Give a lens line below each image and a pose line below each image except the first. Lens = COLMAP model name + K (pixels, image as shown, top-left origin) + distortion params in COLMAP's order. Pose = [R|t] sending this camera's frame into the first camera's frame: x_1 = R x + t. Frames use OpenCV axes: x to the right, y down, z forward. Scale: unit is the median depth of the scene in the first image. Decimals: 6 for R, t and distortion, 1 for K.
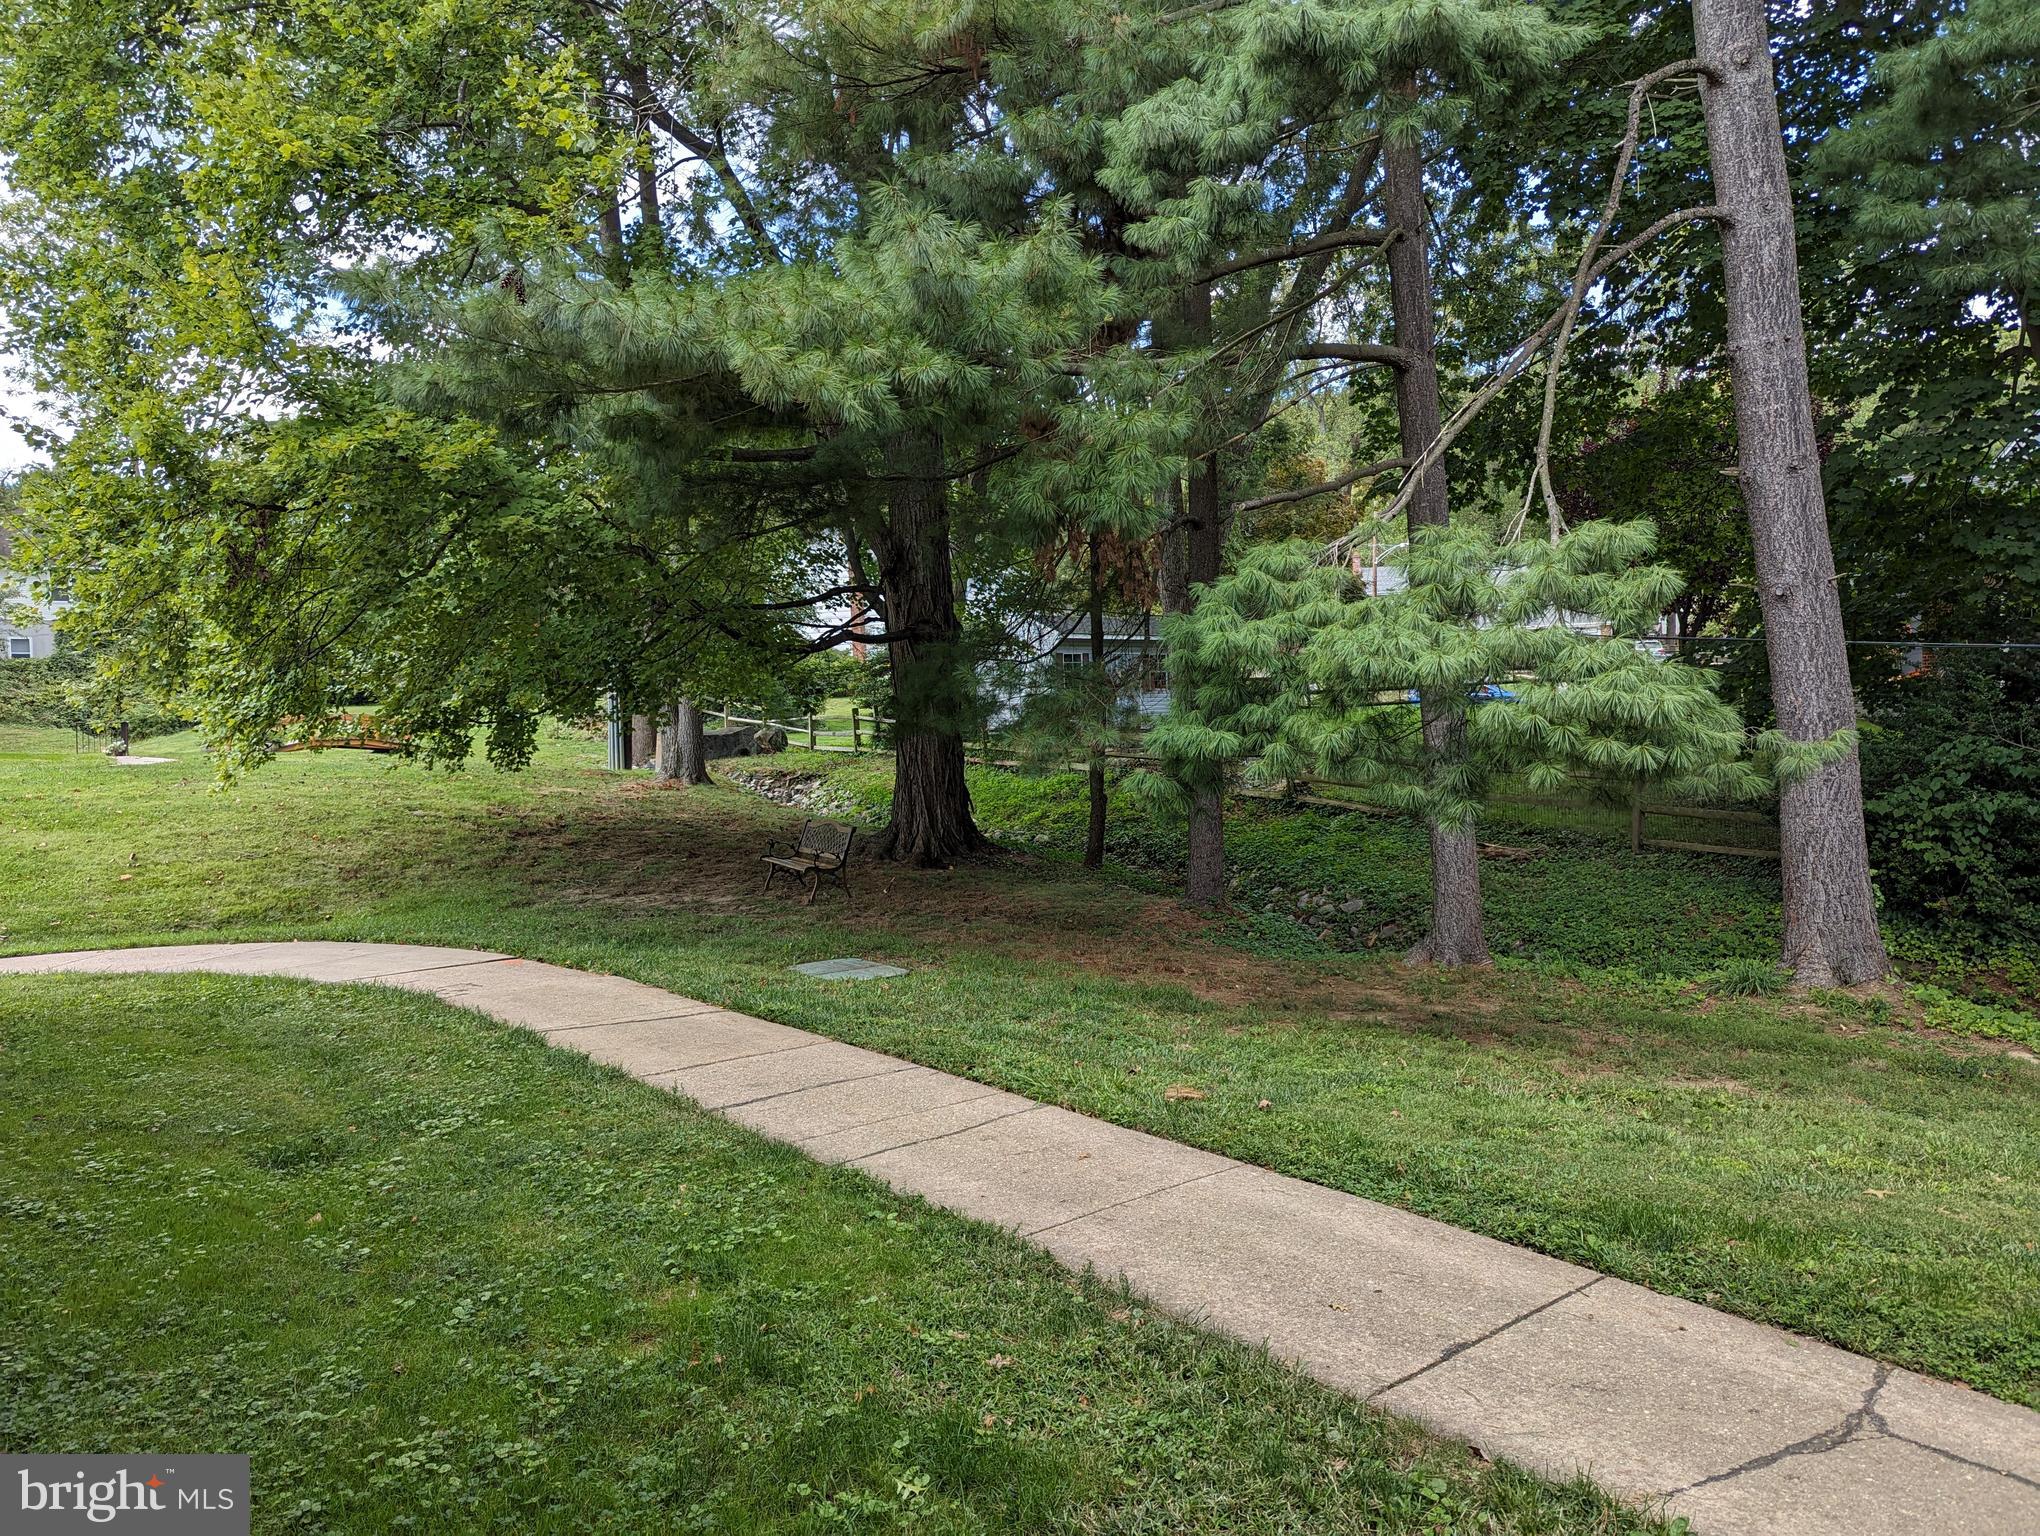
lens RADIAL K [[1448.6, 0, 1024.1], [0, 1448.6, 773.6], [0, 0, 1]] dist [0.055579, -0.008376]
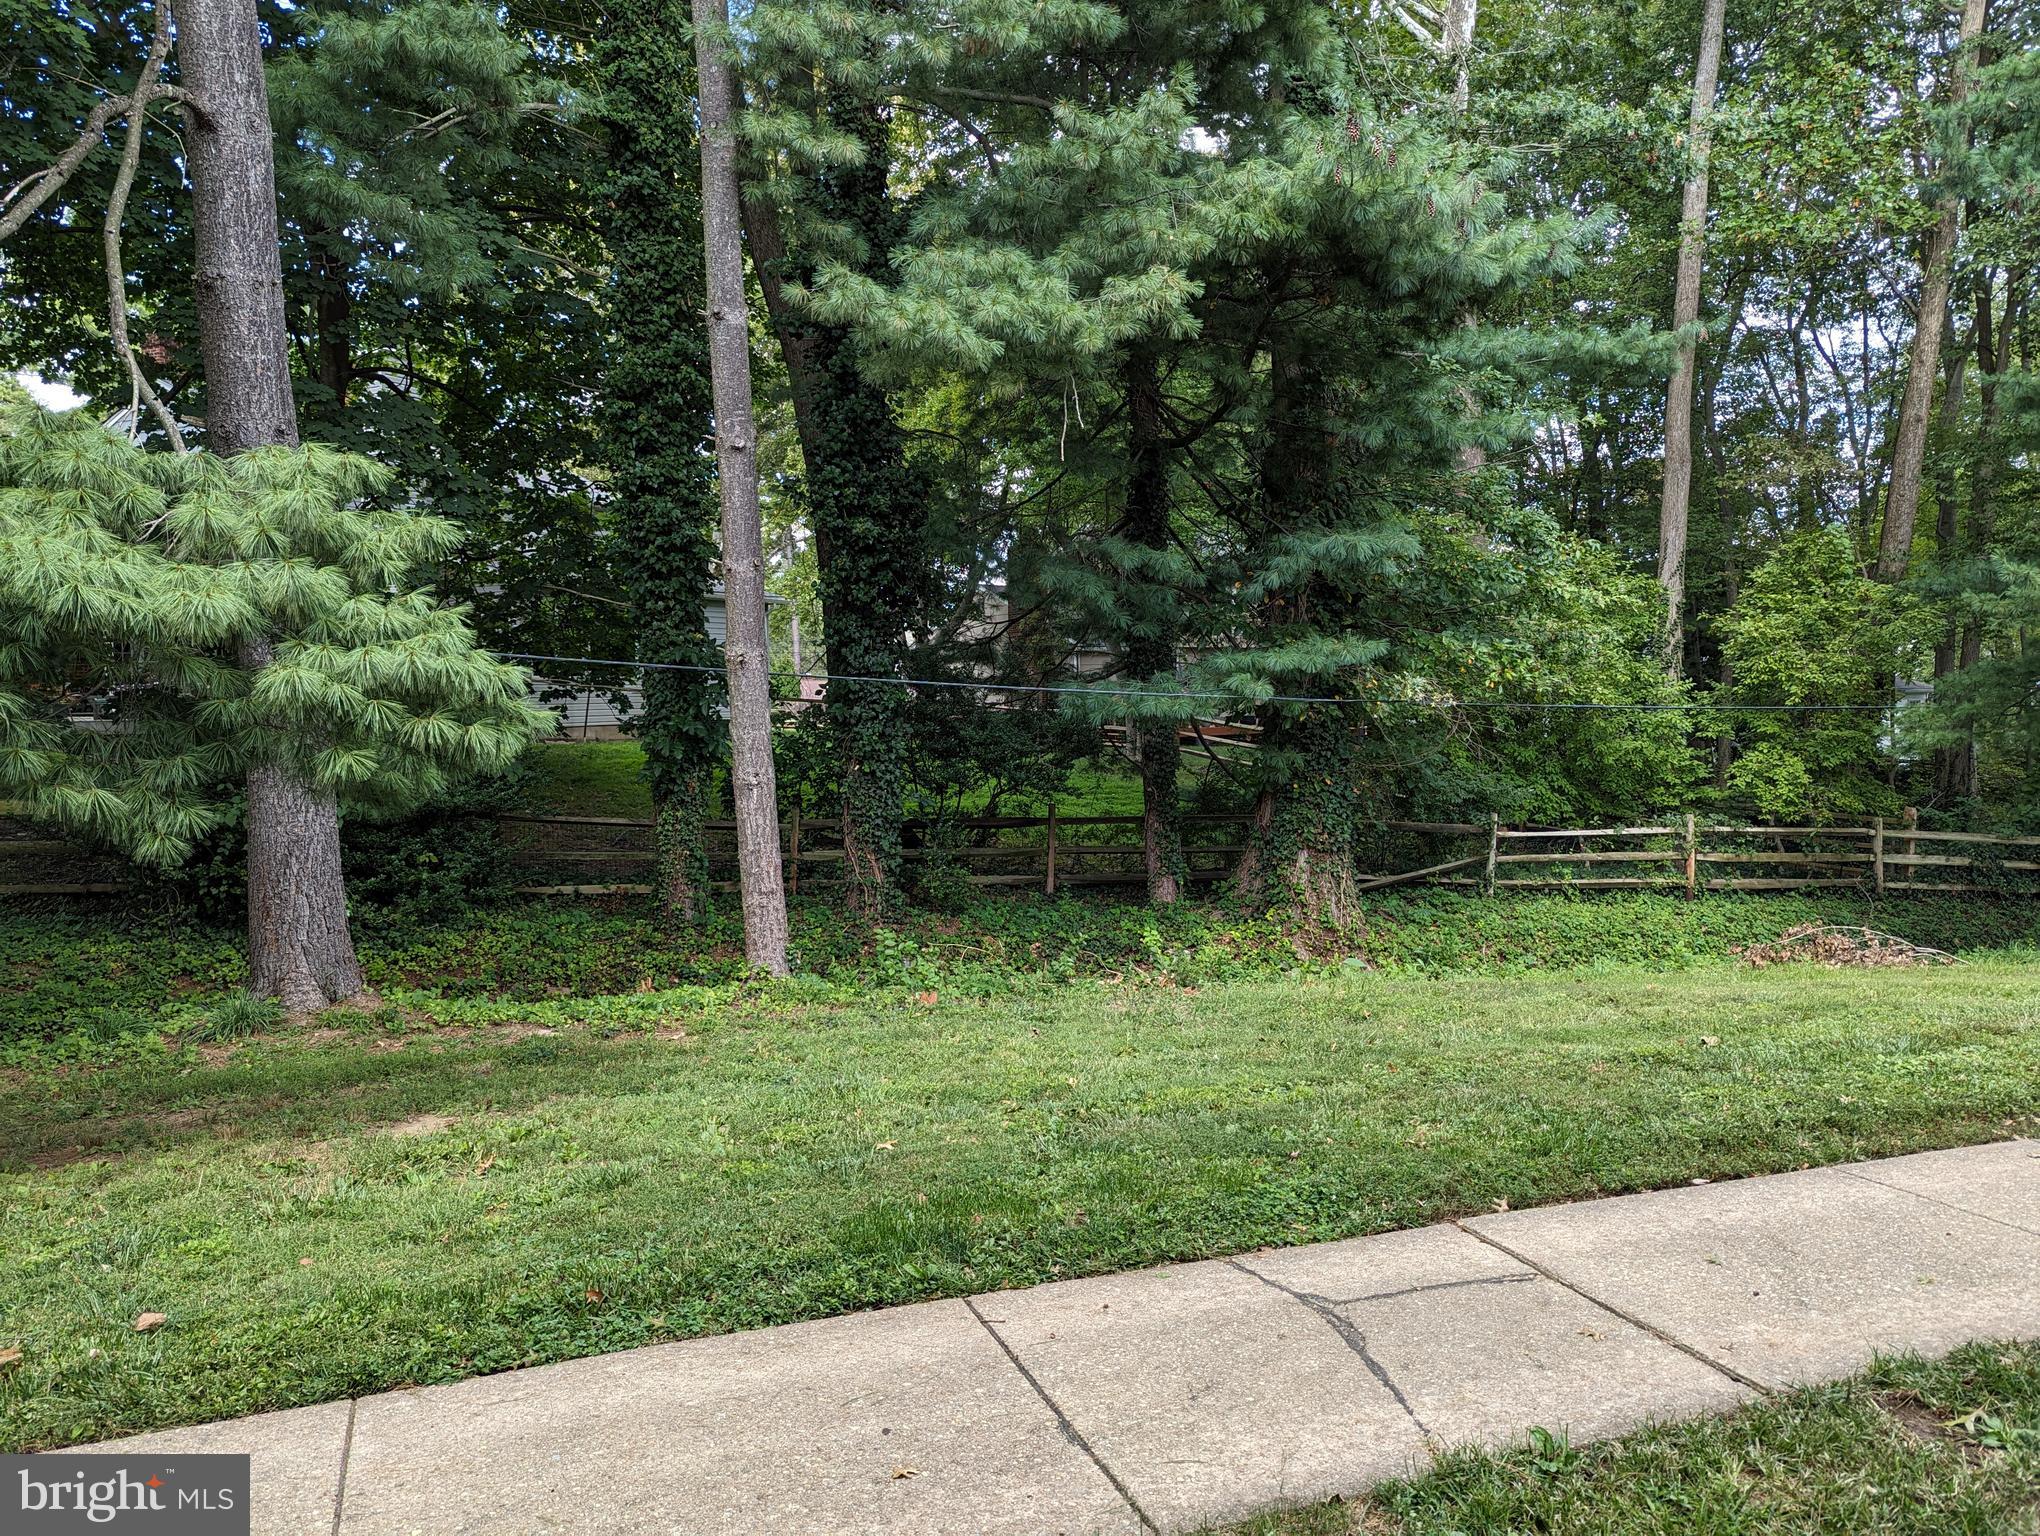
lens RADIAL K [[1448.6, 0, 1029.1], [0, 1448.6, 767.9], [0, 0, 1]] dist [0.055579, -0.008376]
pose [[0.315773, -0.015097, 0.948715, -0.377522], [0.038967, 0.999236, 0.002931, 0.021625], [-0.948034, 0.036043, 0.316120, 0.614798]]
